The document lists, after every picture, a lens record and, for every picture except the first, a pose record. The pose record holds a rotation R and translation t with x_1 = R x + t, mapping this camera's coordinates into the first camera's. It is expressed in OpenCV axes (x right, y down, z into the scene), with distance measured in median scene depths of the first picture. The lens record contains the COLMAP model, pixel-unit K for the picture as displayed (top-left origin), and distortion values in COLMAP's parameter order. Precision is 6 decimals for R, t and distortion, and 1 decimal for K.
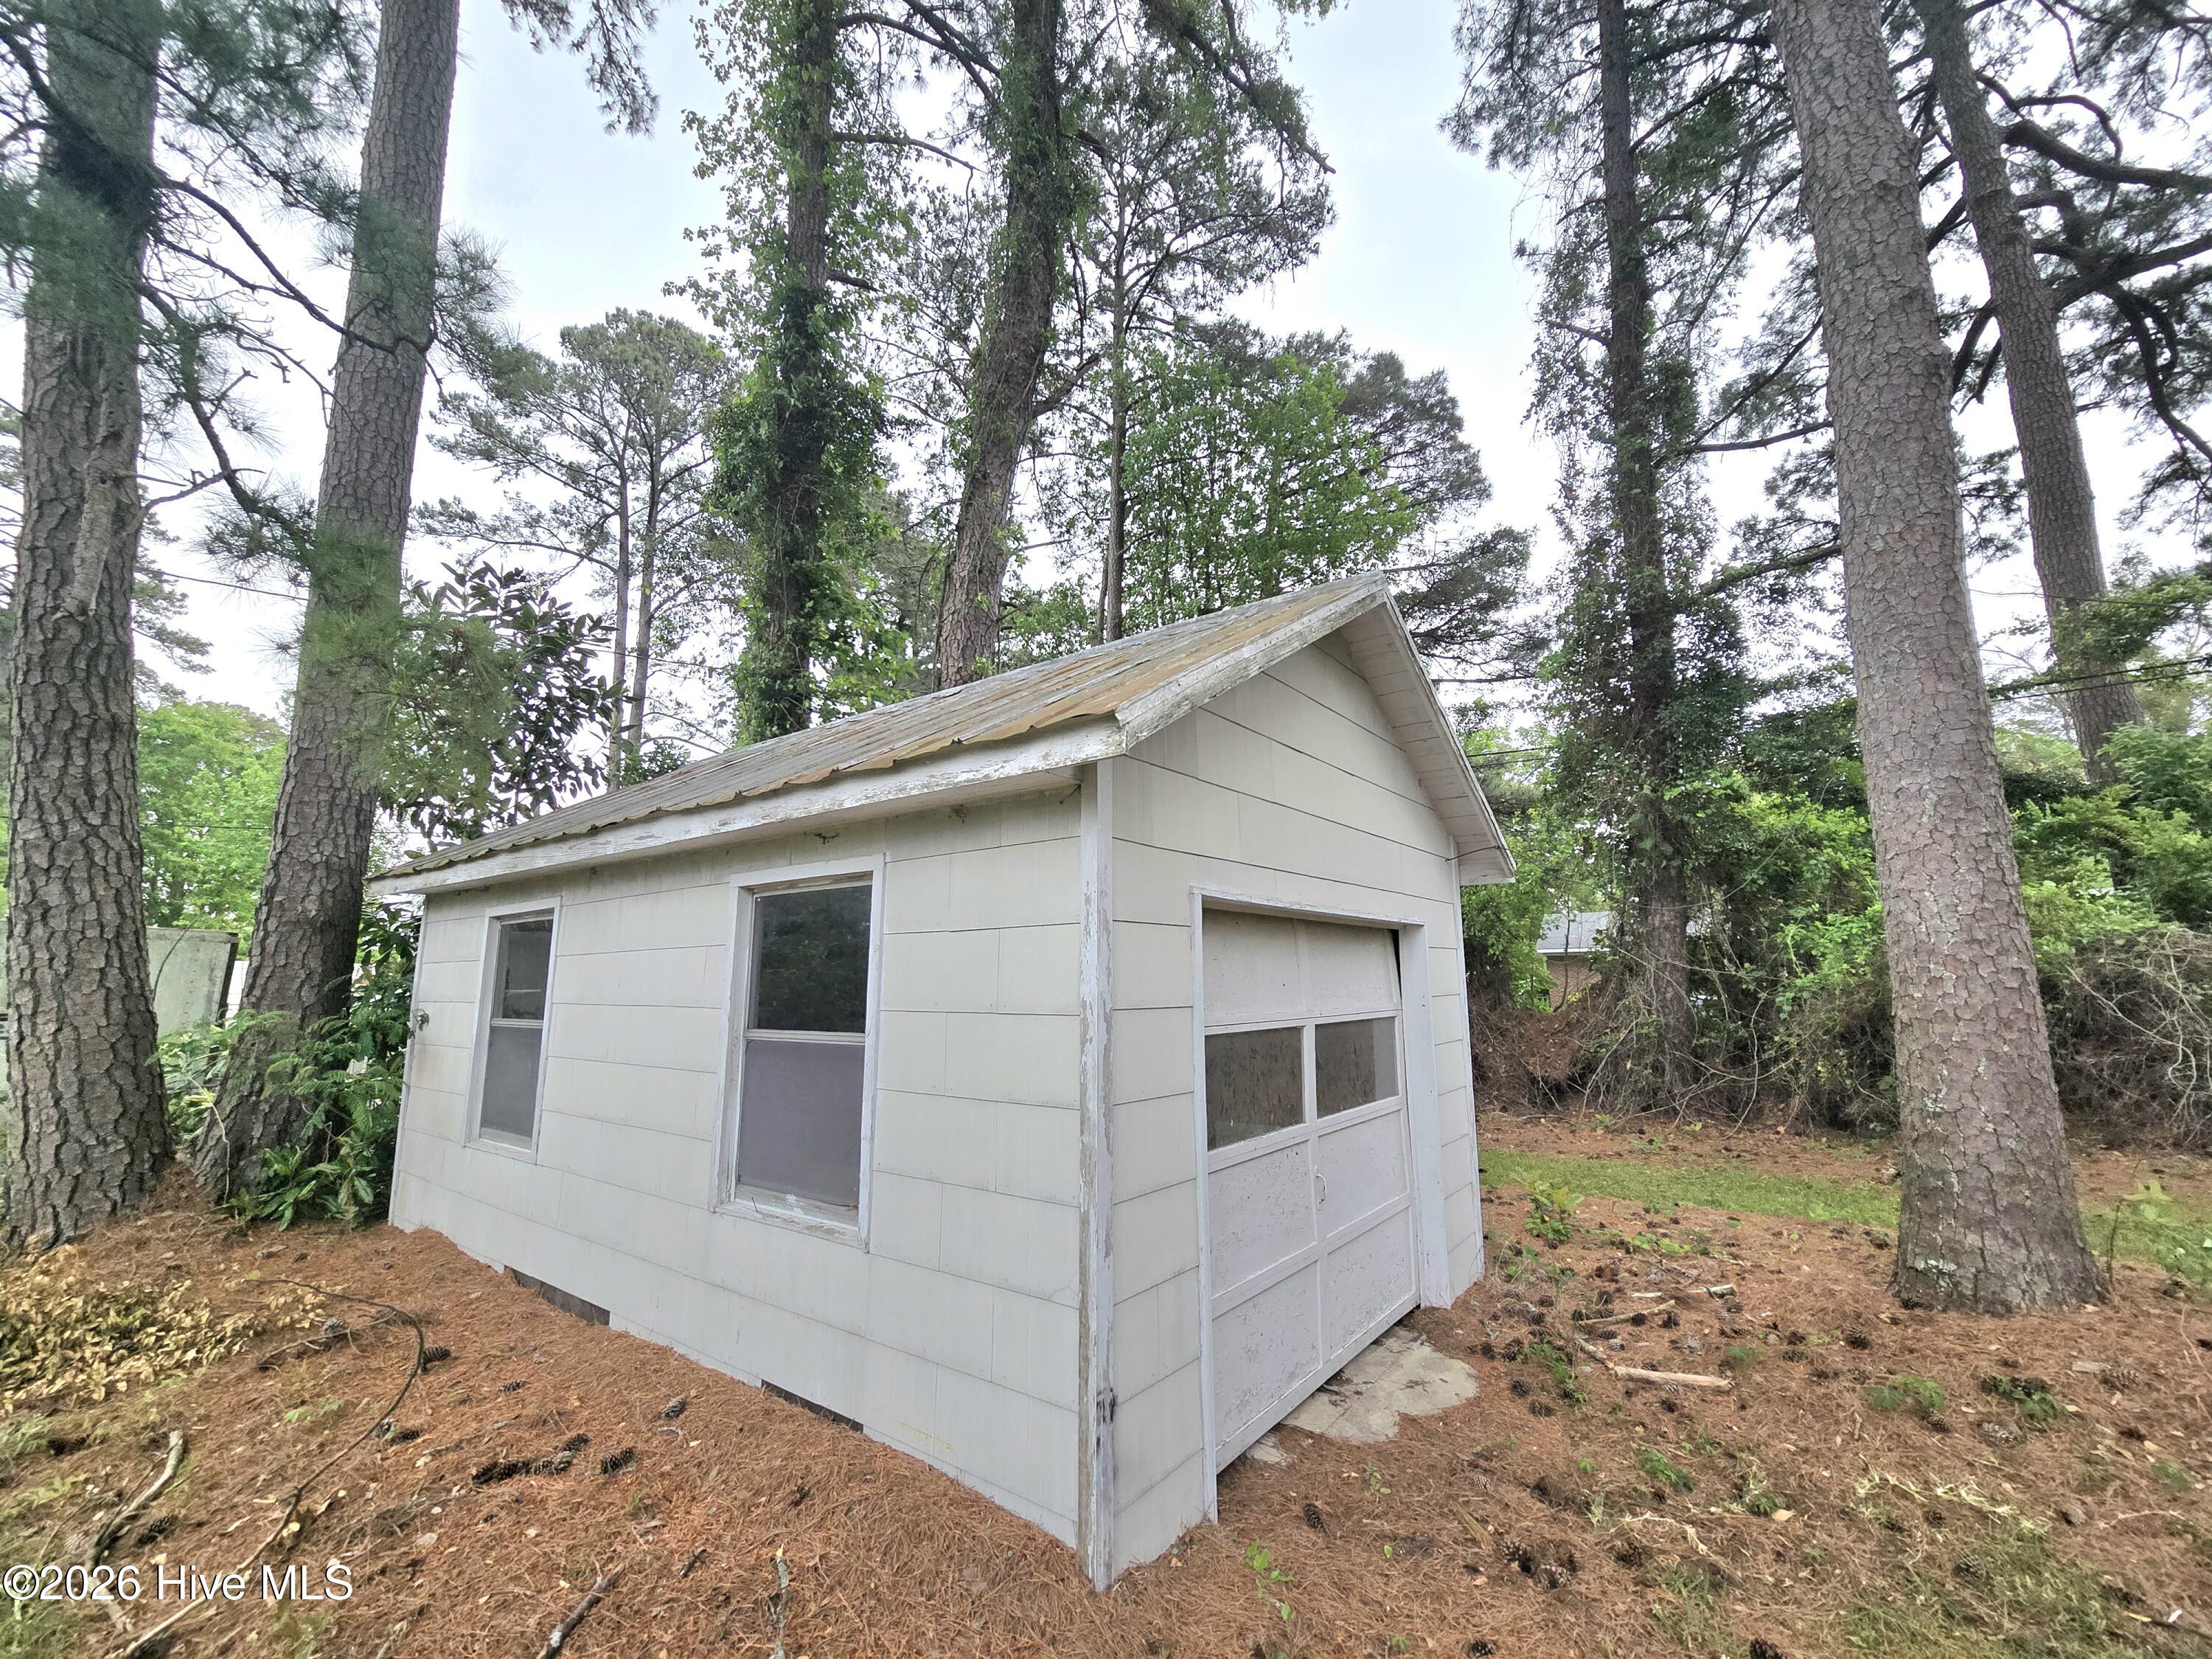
lens RADIAL K [[912.7, 0, 1080.5], [0, 912.7, 839.8], [0, 0, 1]] dist [0.001464, -0.000046]
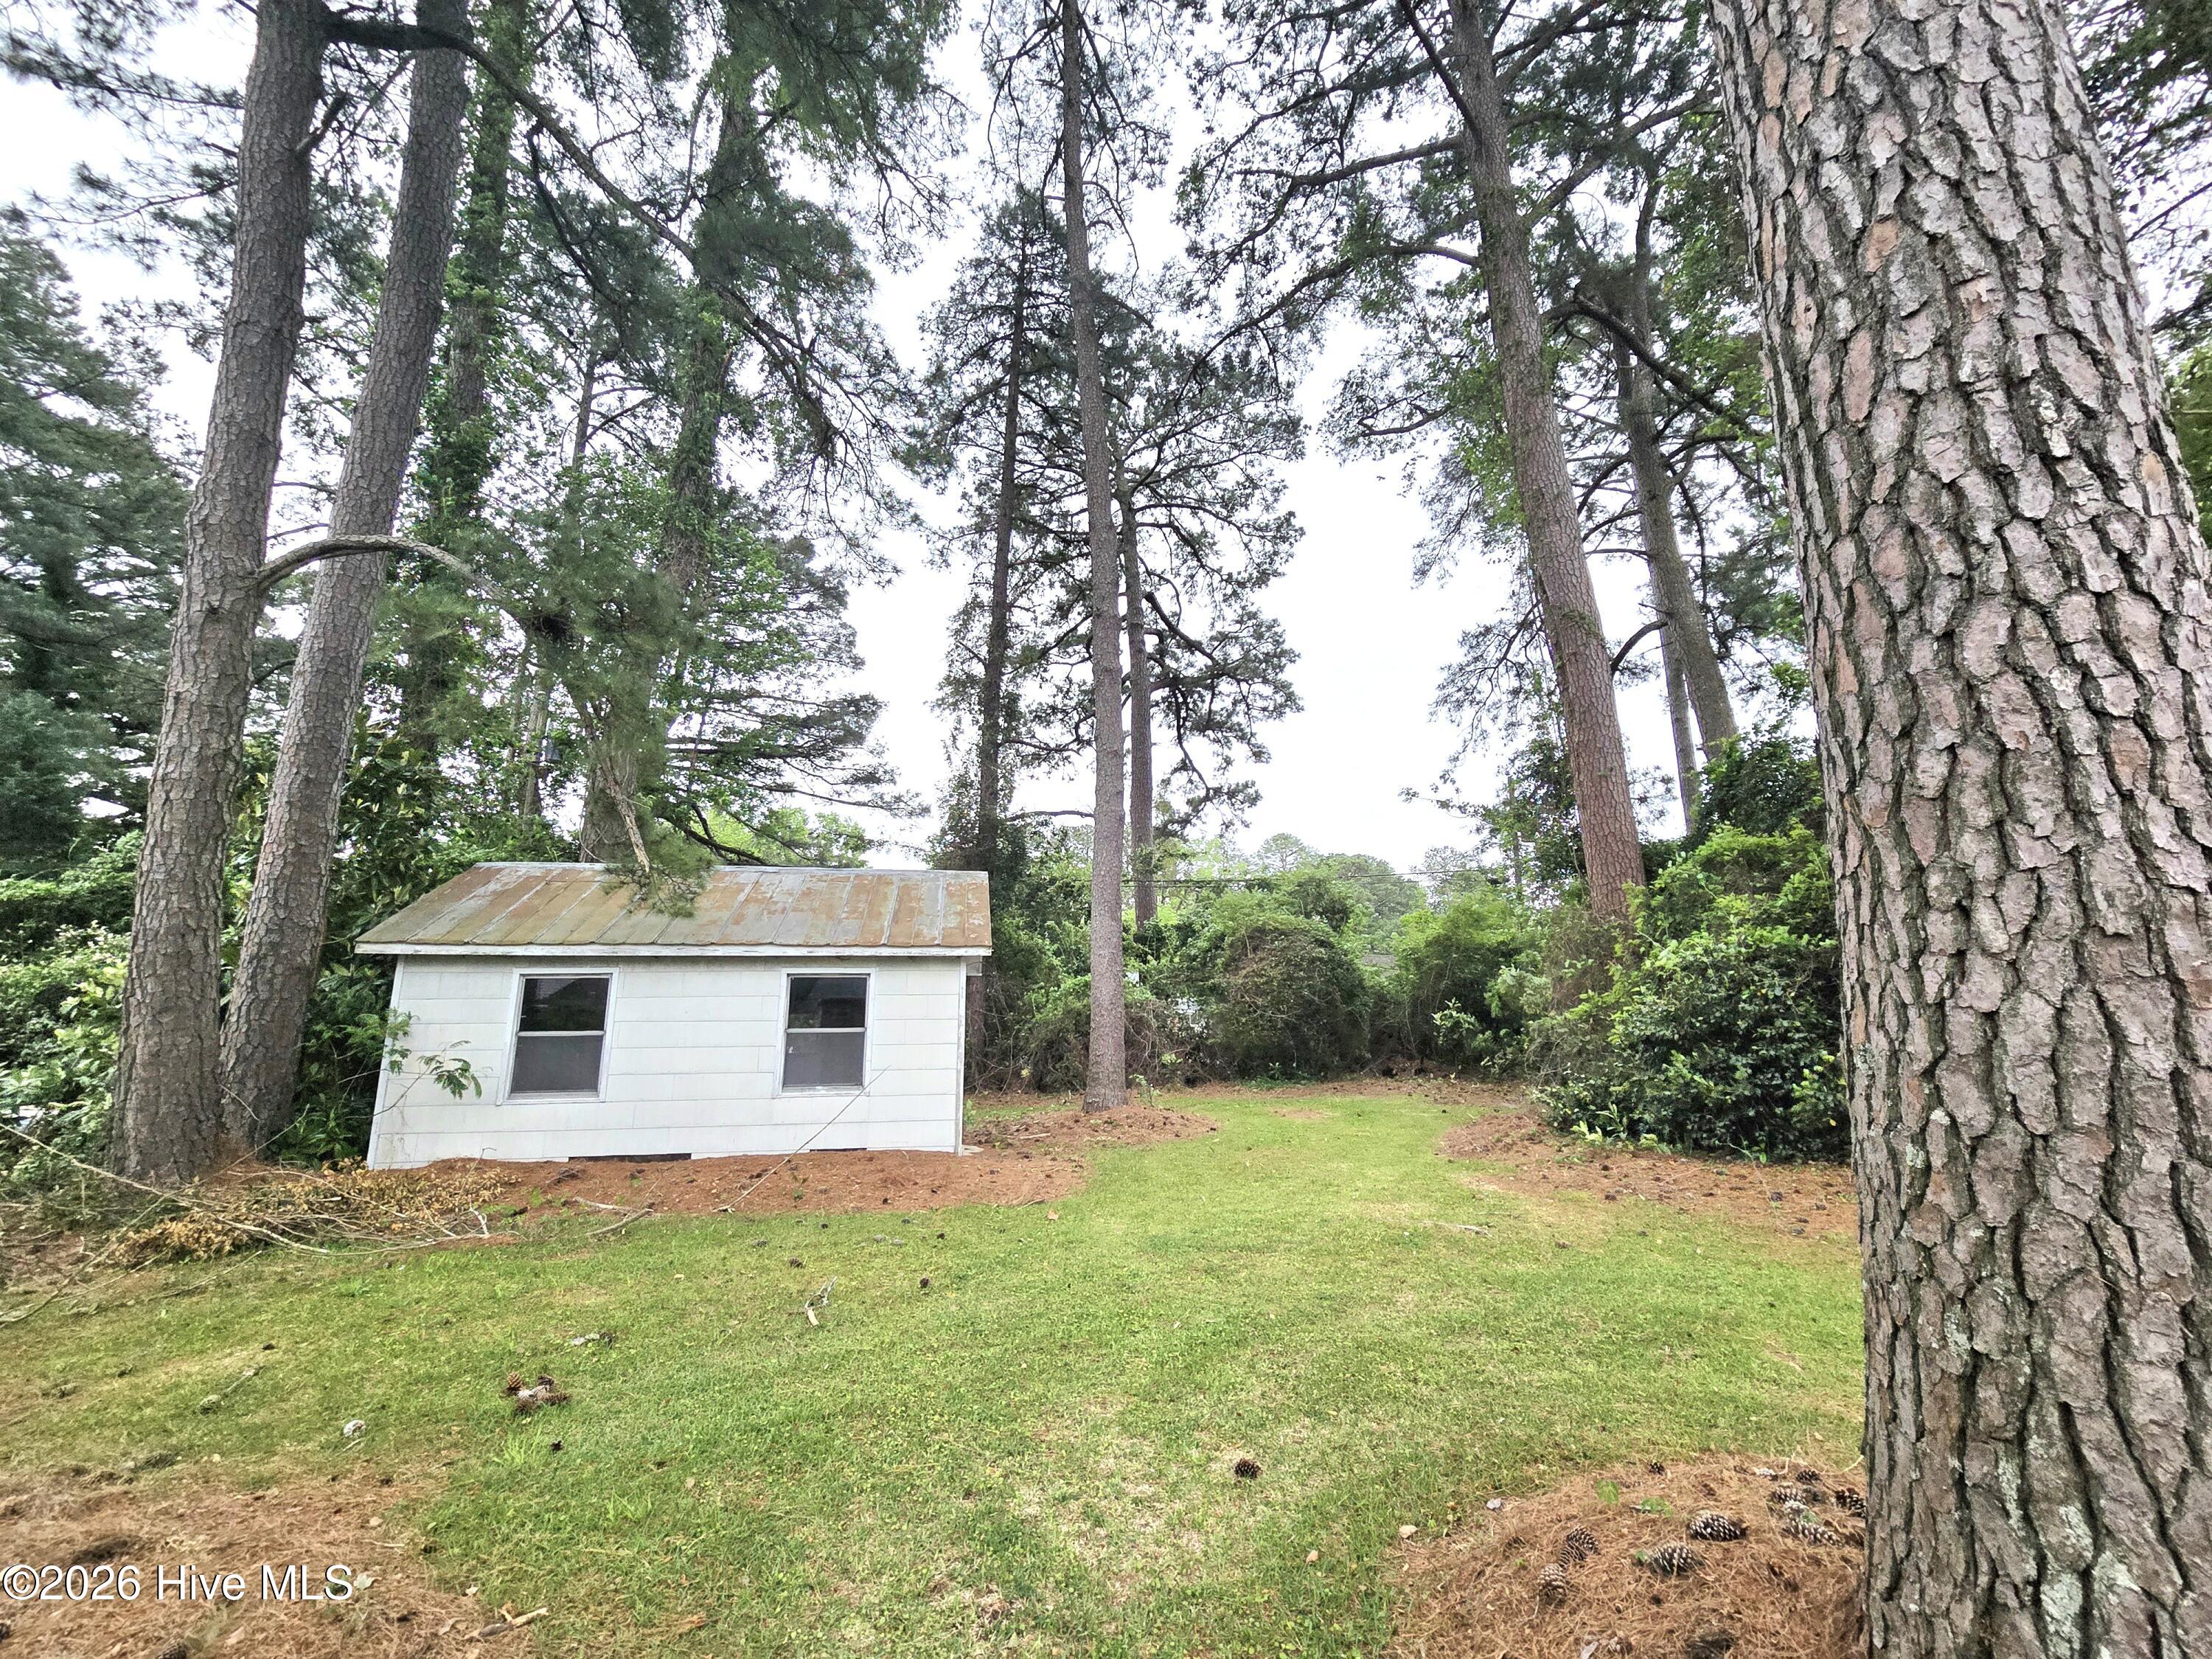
lens RADIAL K [[883.0, 0, 1105.7], [0, 883.0, 867.2], [0, 0, 1]] dist [-0.000661, 0.000353]
pose [[0.684863, 0.144015, 0.714299, -0.286215], [-0.117410, 0.989276, -0.086883, -0.023921], [-0.719151, -0.024363, 0.694427, -0.246006]]
